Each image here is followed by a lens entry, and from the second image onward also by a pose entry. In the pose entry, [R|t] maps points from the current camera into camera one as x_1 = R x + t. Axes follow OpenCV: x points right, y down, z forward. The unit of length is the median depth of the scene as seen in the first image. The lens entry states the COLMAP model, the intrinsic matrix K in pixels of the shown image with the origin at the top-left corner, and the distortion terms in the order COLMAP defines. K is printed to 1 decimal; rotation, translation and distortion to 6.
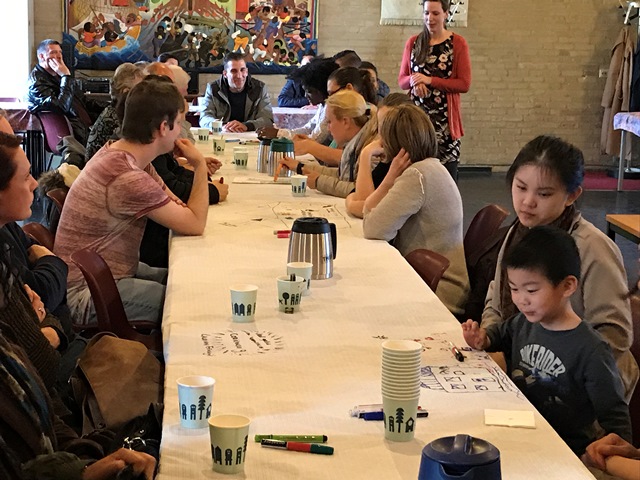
lens RADIAL K [[1487.1, 0, 320.0], [0, 1487.1, 240.8], [0, 0, 1]] dist [0.262377, 0.000000]
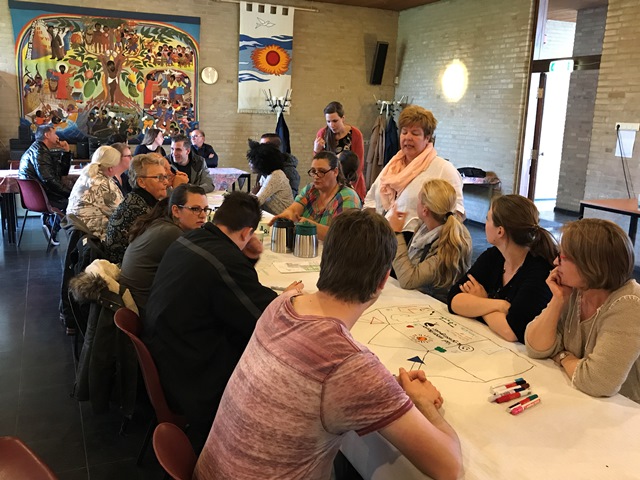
lens RADIAL K [[637.3, 0, 319.2], [0, 637.3, 237.8], [0, 0, 1]] dist [0.010359, 0.000000]
pose [[0.949649, -0.055386, 0.308382, -0.094189], [0.040284, 0.997666, 0.055130, -0.046466], [-0.310715, -0.039931, 0.949664, 0.330142]]
